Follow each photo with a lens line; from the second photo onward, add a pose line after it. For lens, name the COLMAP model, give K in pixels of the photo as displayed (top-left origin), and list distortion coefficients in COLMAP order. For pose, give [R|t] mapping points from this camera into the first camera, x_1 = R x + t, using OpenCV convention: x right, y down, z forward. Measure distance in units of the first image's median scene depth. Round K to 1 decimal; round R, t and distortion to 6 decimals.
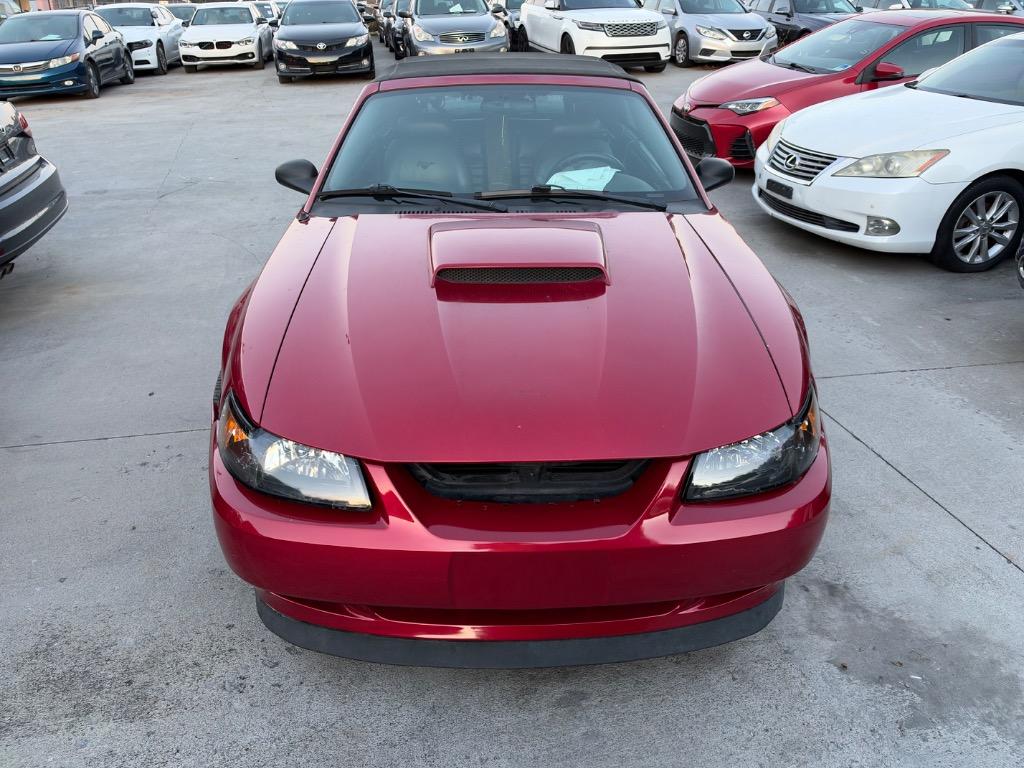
lens RADIAL K [[735.2, 0, 512.2], [0, 735.2, 385.4], [0, 0, 1]] dist [0.024747, -0.041605]
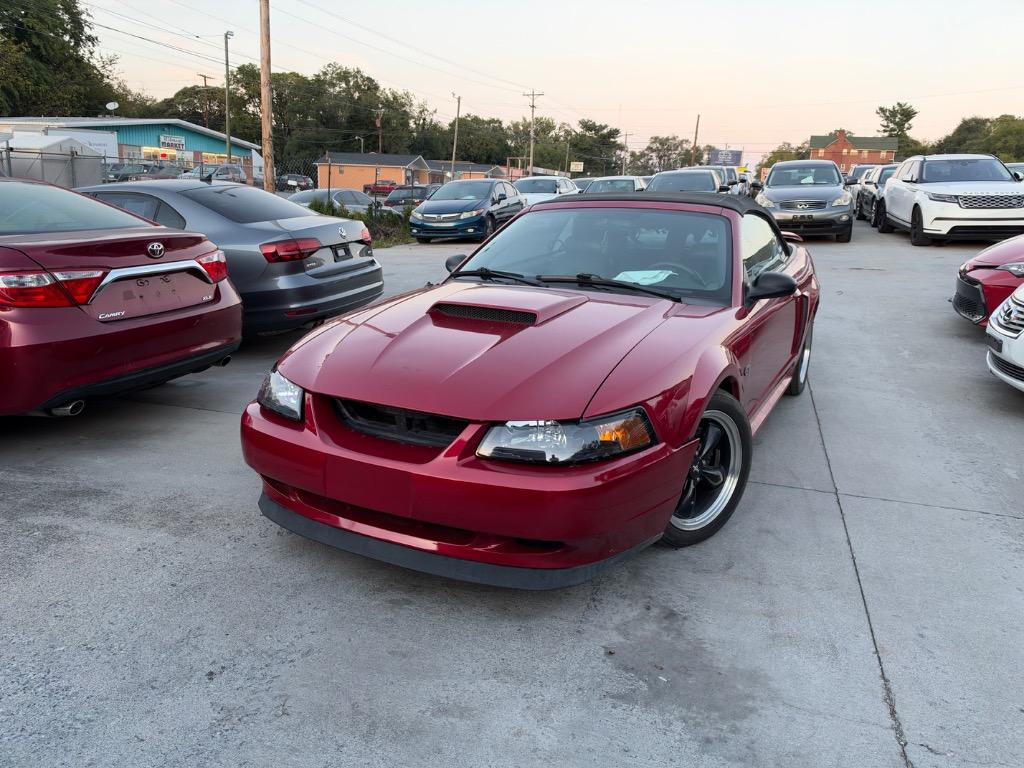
lens RADIAL K [[735.2, 0, 513.5], [0, 735.2, 386.0], [0, 0, 1]] dist [0.024747, -0.041605]
pose [[0.866055, 0.139719, -0.480029, 0.522171], [-0.237639, 0.959799, -0.149380, 0.123648], [0.439860, 0.243445, 0.864441, -0.098675]]
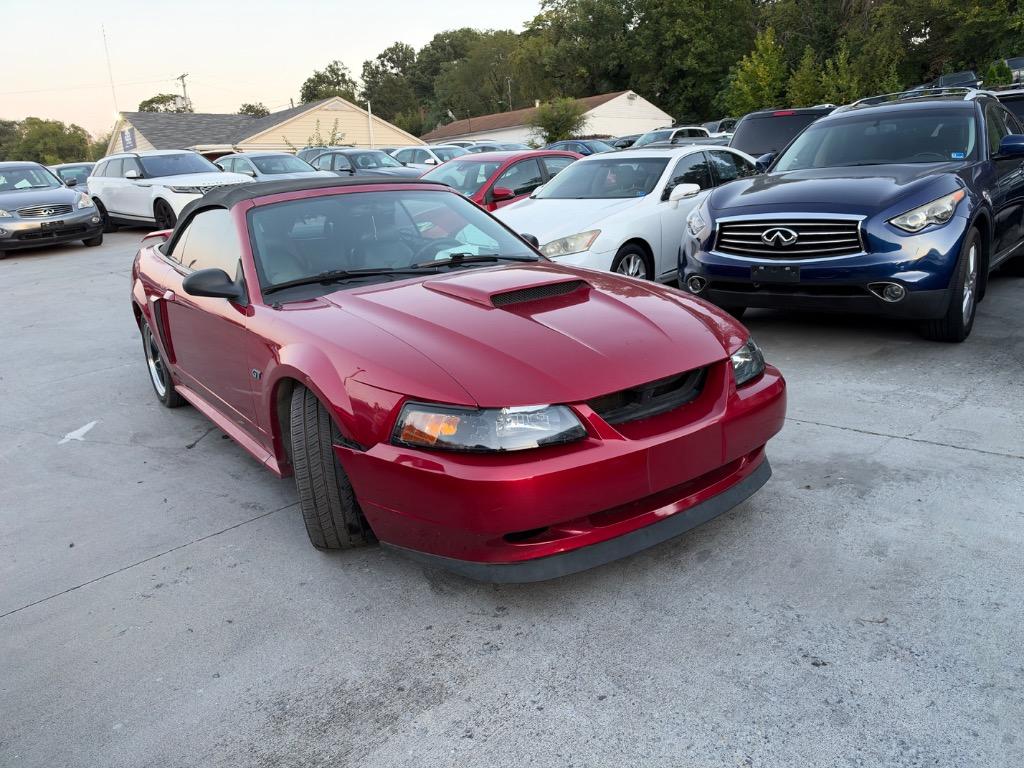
lens RADIAL K [[735.2, 0, 509.1], [0, 735.2, 387.8], [0, 0, 1]] dist [0.024747, -0.041605]
pose [[0.823633, -0.207745, 0.527703, -0.548480], [0.307952, 0.945189, -0.108549, 0.102144], [-0.476229, 0.251912, 0.842464, -0.042886]]
